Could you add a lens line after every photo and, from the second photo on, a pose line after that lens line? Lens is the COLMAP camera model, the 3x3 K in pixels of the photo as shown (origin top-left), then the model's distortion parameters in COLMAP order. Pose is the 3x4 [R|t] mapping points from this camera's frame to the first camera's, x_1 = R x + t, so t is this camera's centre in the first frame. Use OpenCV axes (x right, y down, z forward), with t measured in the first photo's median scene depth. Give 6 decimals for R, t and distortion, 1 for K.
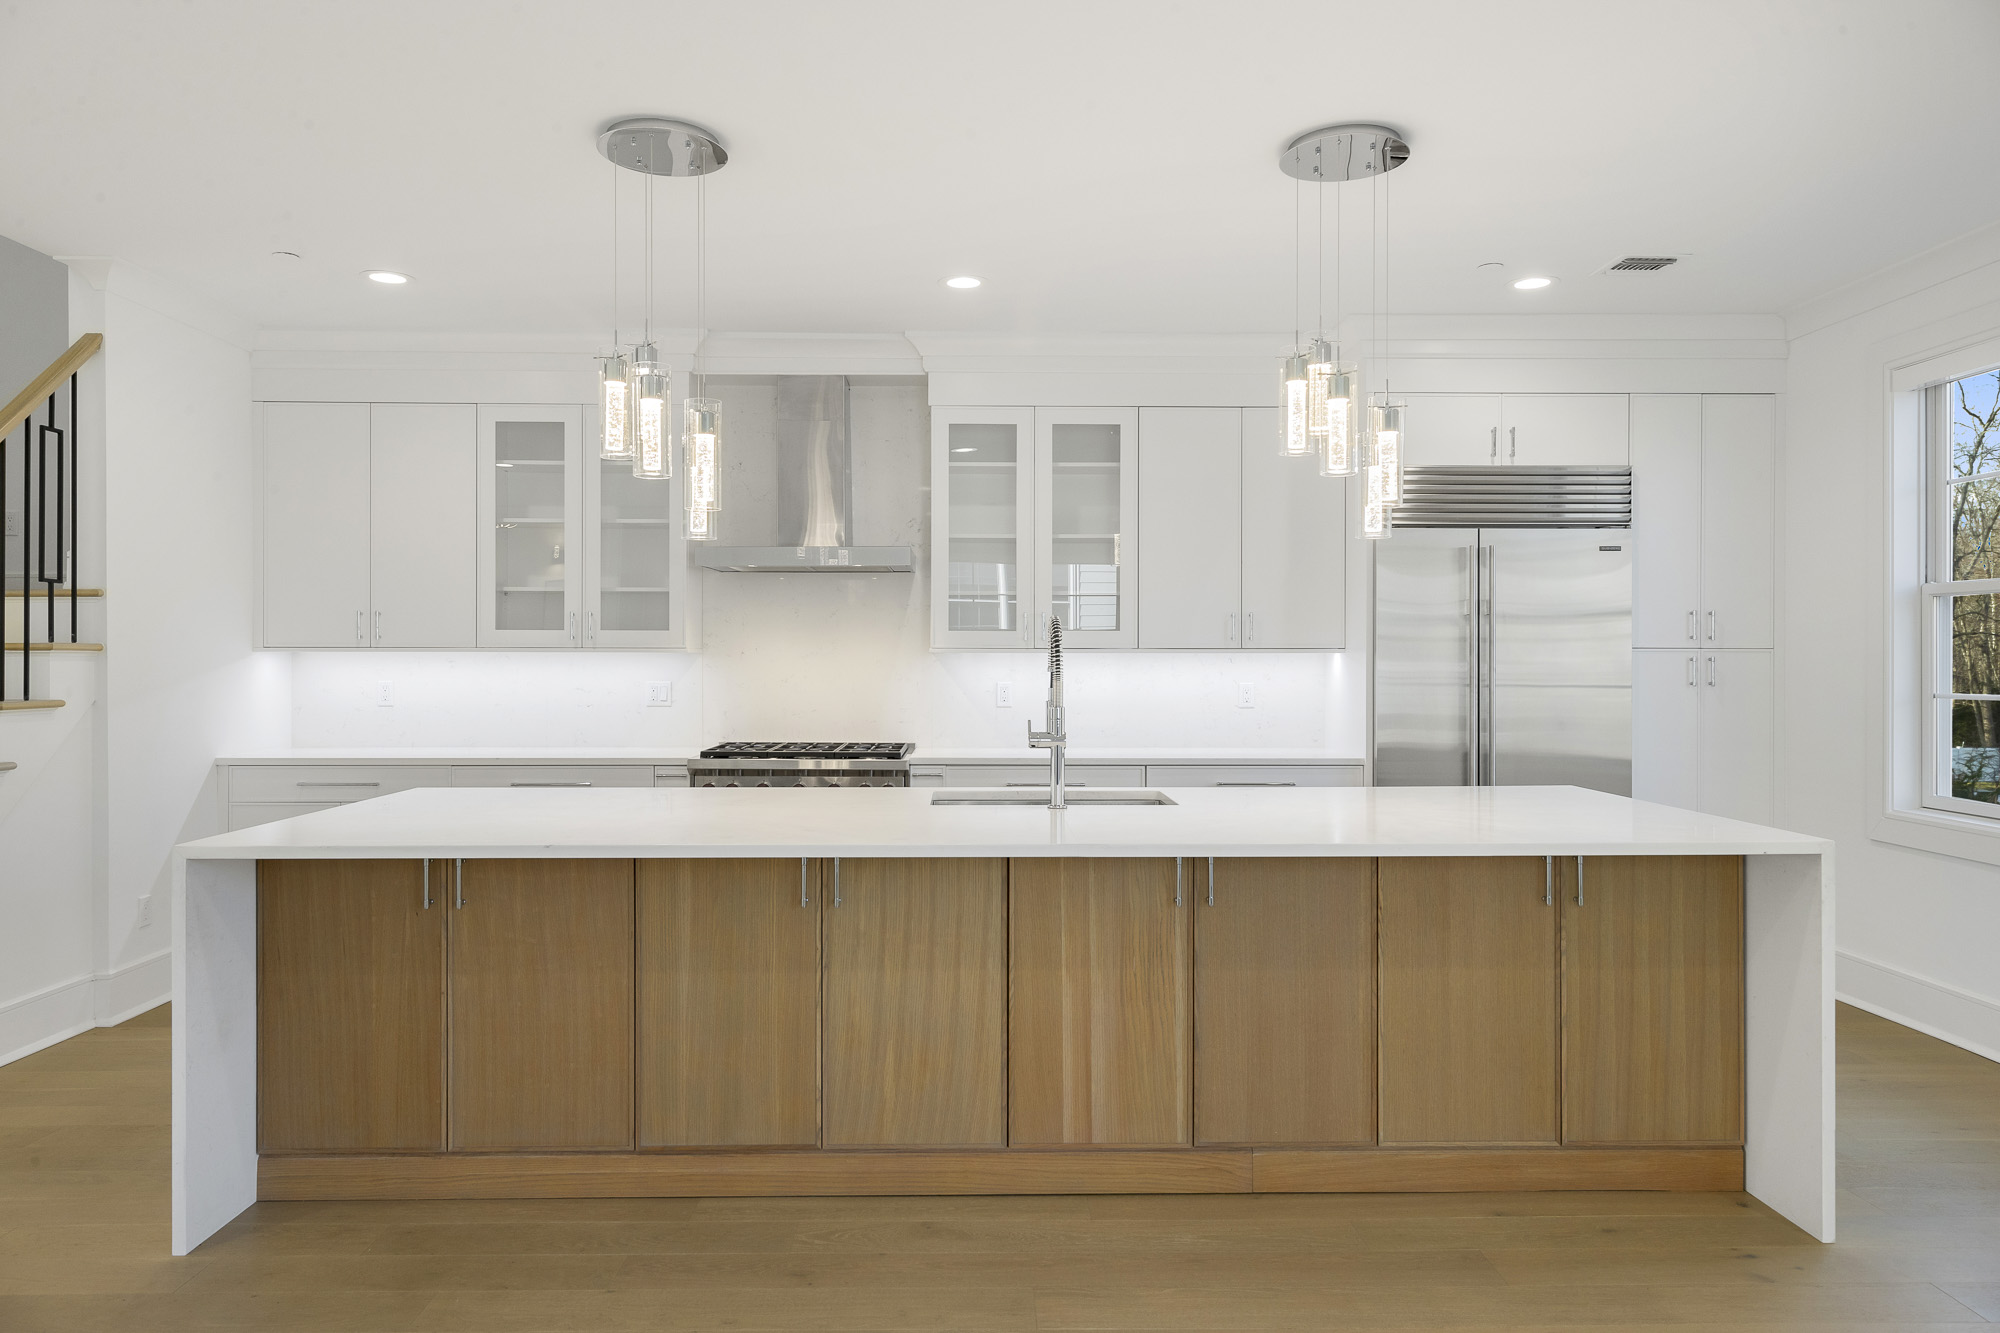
lens RADIAL K [[1293.4, 0, 1004.2], [0, 1293.4, 670.9], [0, 0, 1]] dist [-0.002236, 0.004080]
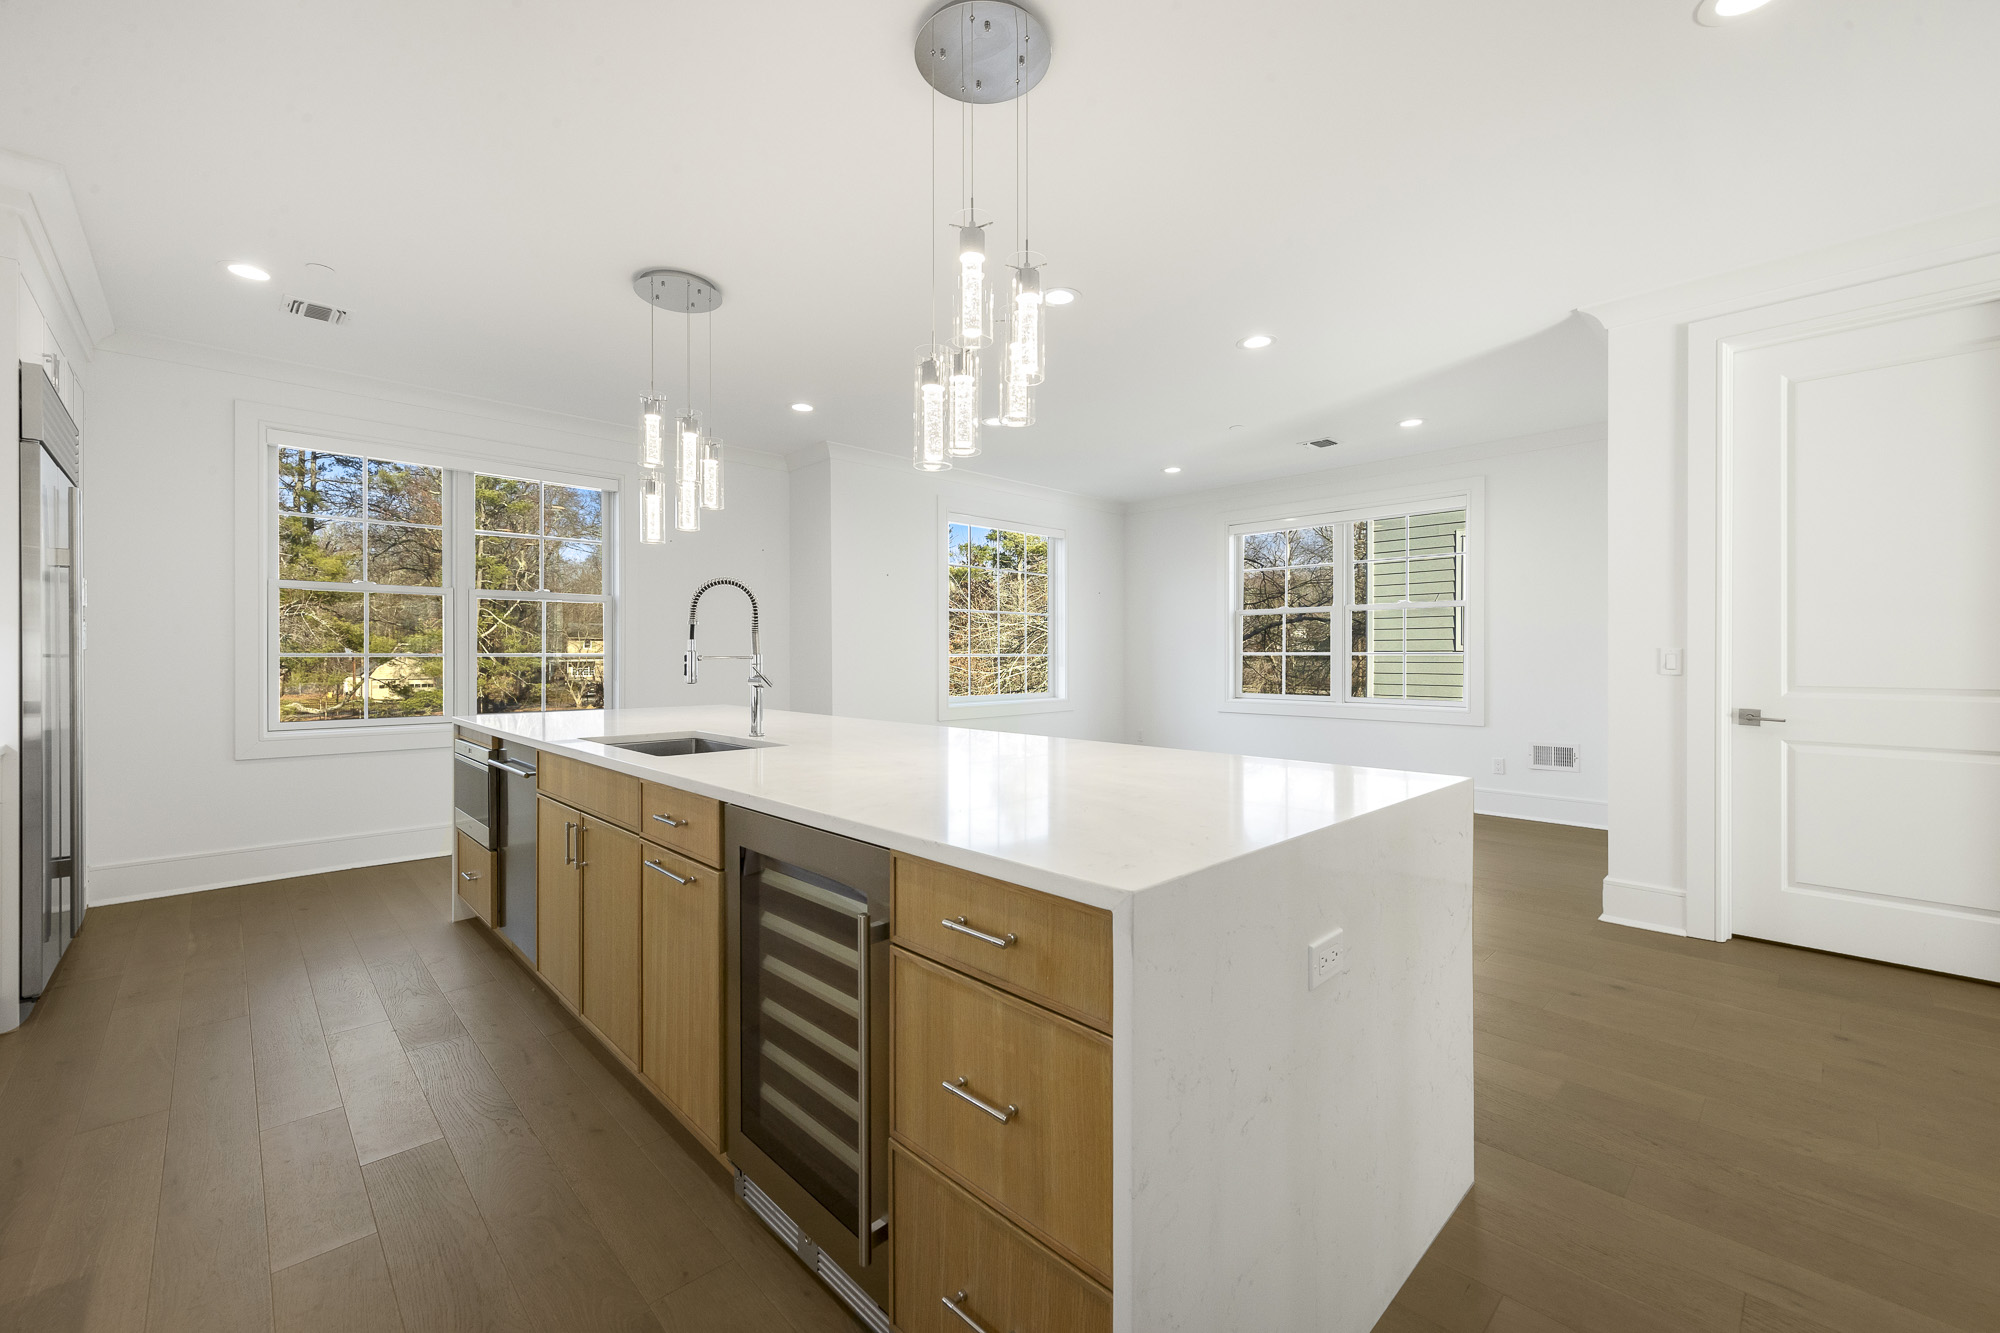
lens RADIAL K [[799.4, 0, 992.3], [0, 799.4, 655.5], [0, 0, 1]] dist [0.006189, -0.001856]
pose [[-0.677116, -0.000023, 0.735876, -0.433015], [0.005952, 0.999967, 0.005508, 0.016587], [-0.735852, 0.008109, -0.677094, 0.863192]]
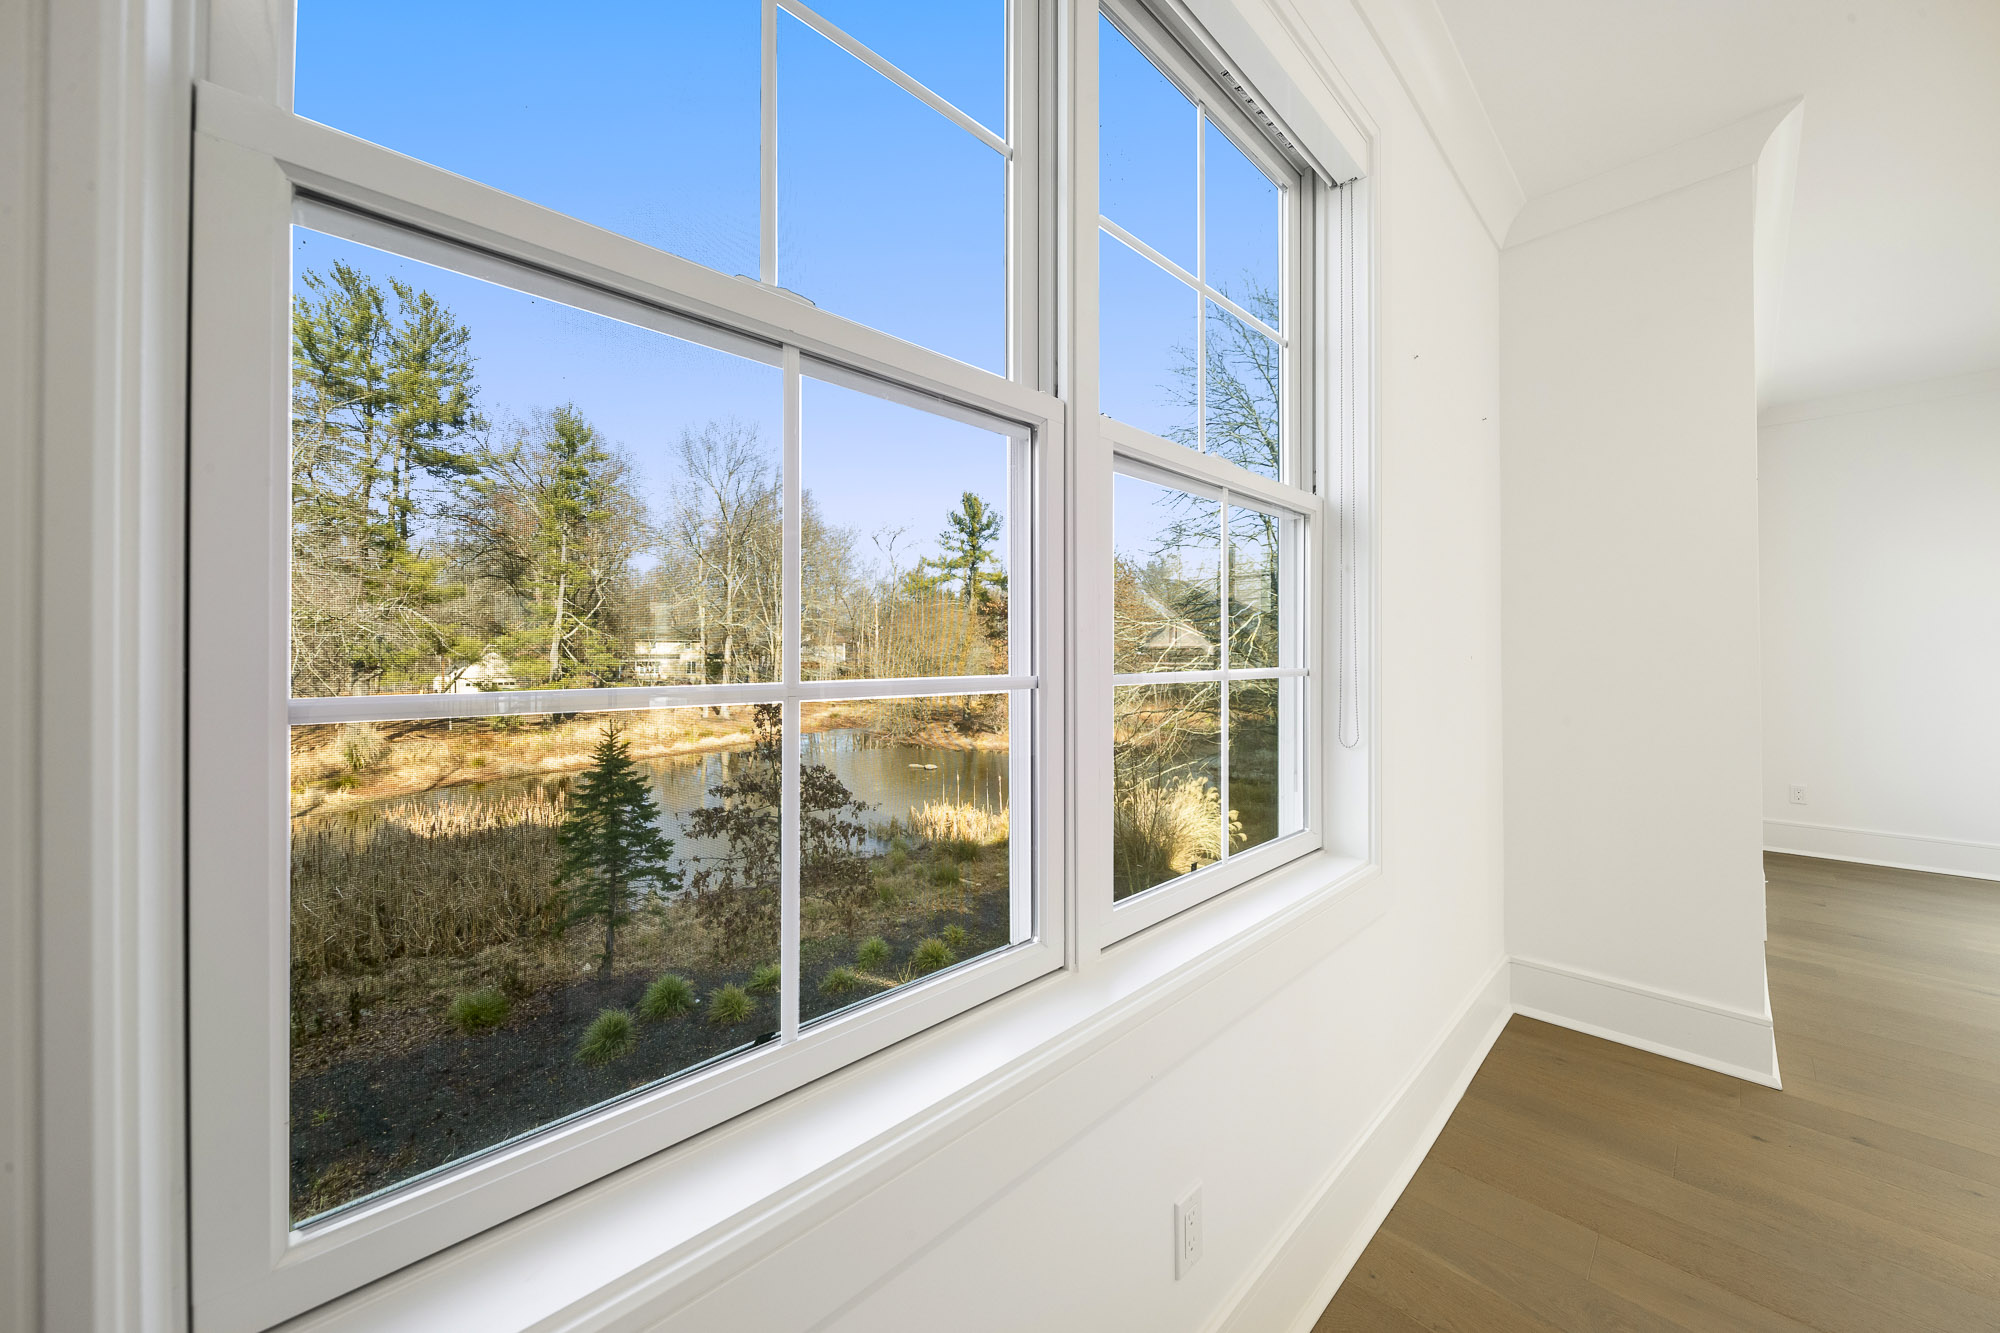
lens RADIAL K [[711.8, 0, 995.1], [0, 711.8, 651.0], [0, 0, 1]] dist [0.000254, 0.000055]
pose [[-0.668940, 0.005385, 0.743297, 0.469175], [0.008890, 0.999960, 0.000757, 0.008833], [-0.743263, 0.007115, -0.668961, 0.828354]]
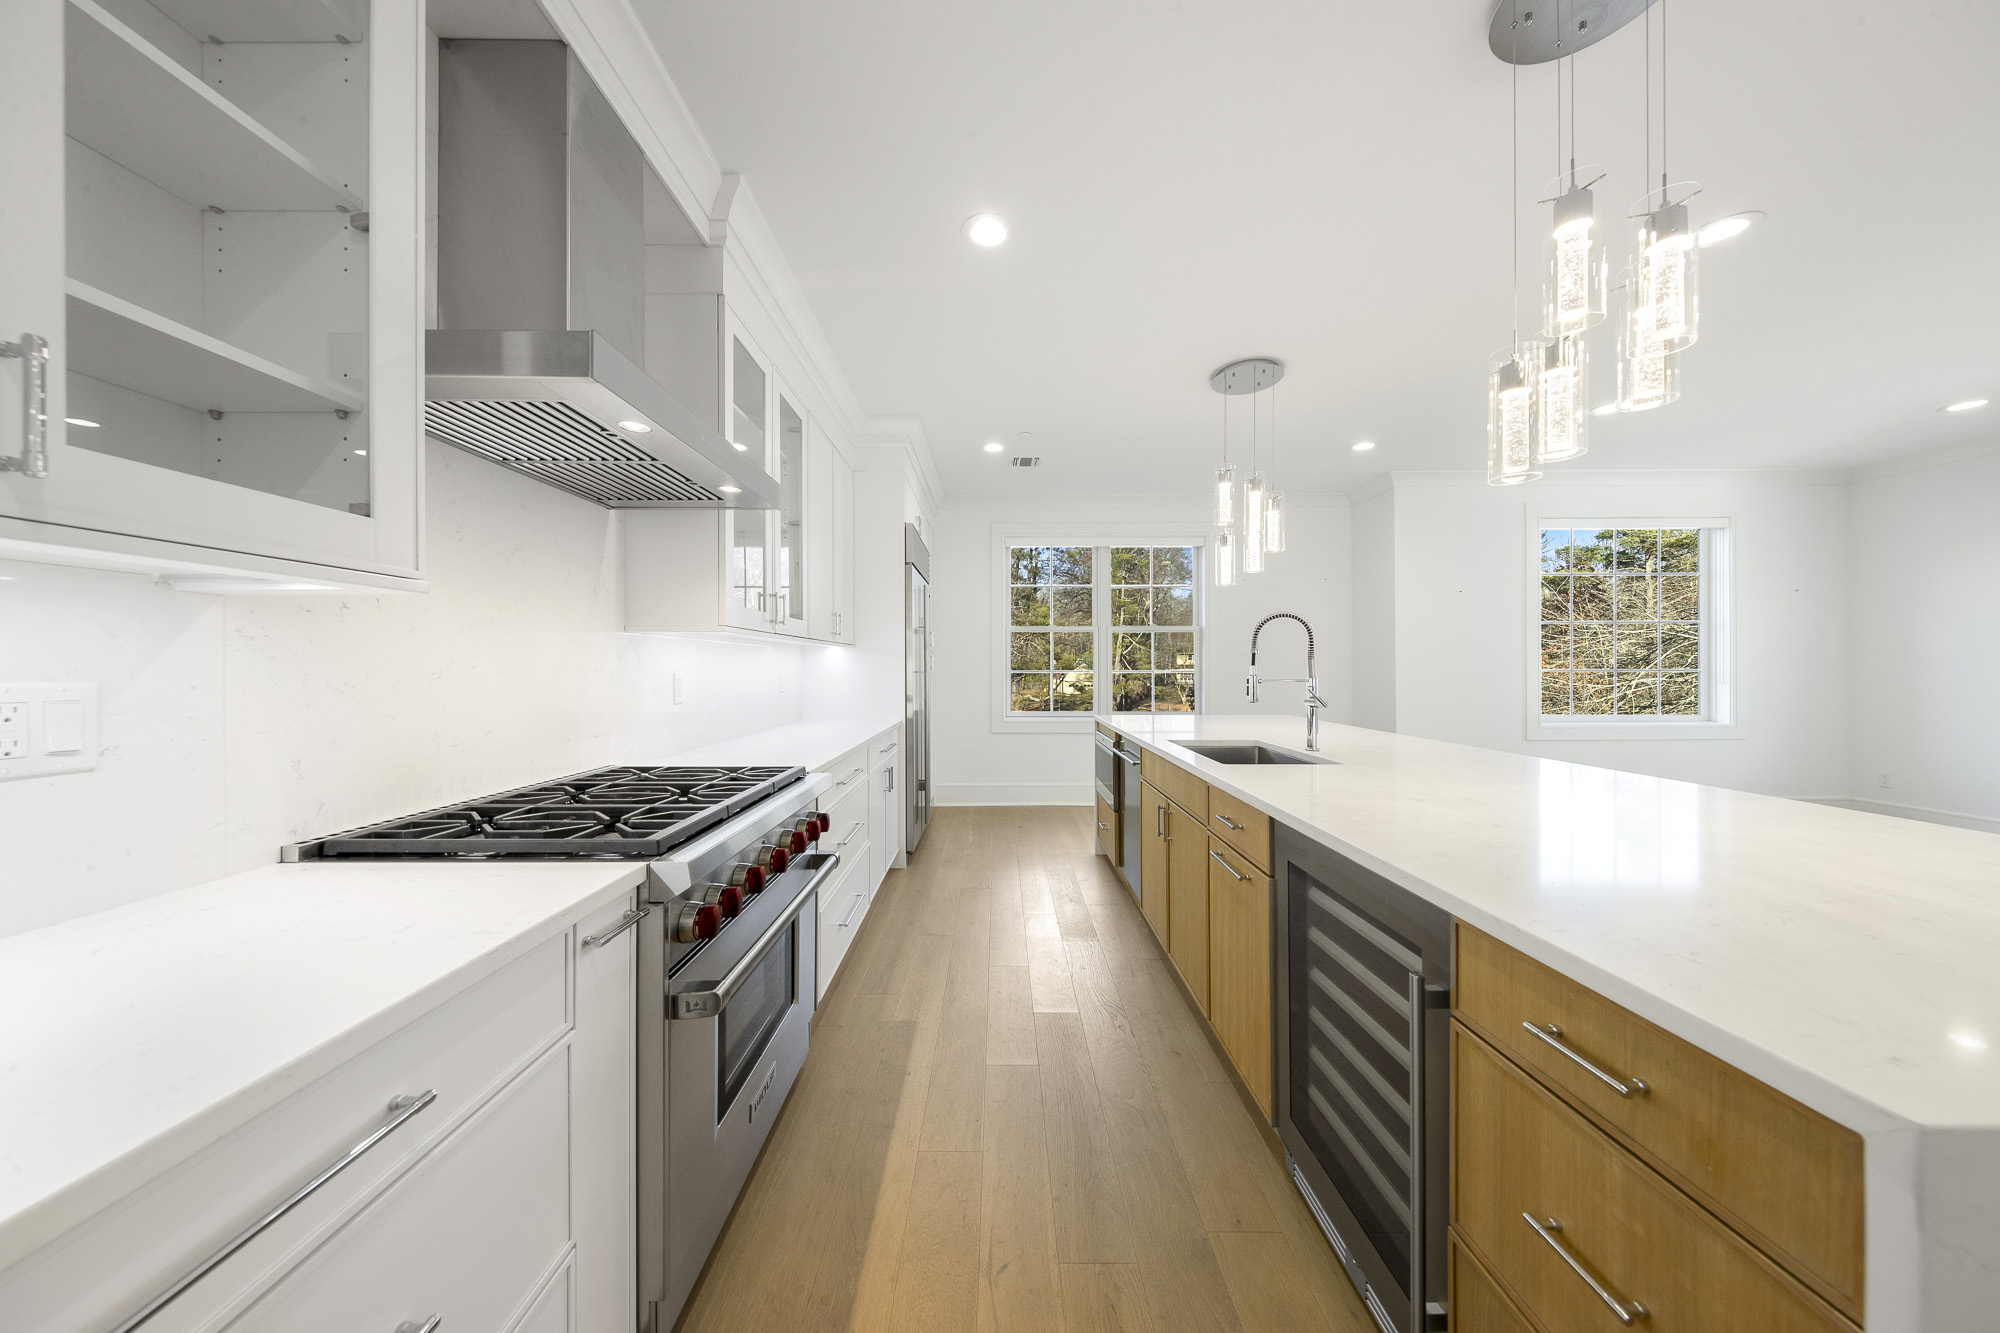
lens RADIAL K [[629.1, 0, 994.3], [0, 629.1, 668.4], [0, 0, 1]] dist [0.001313, -0.001241]
pose [[0.026855, -0.003626, 0.999633, -0.412826], [0.010773, 0.999936, 0.003338, 0.007208], [-0.999581, 0.010680, 0.026892, 0.844564]]
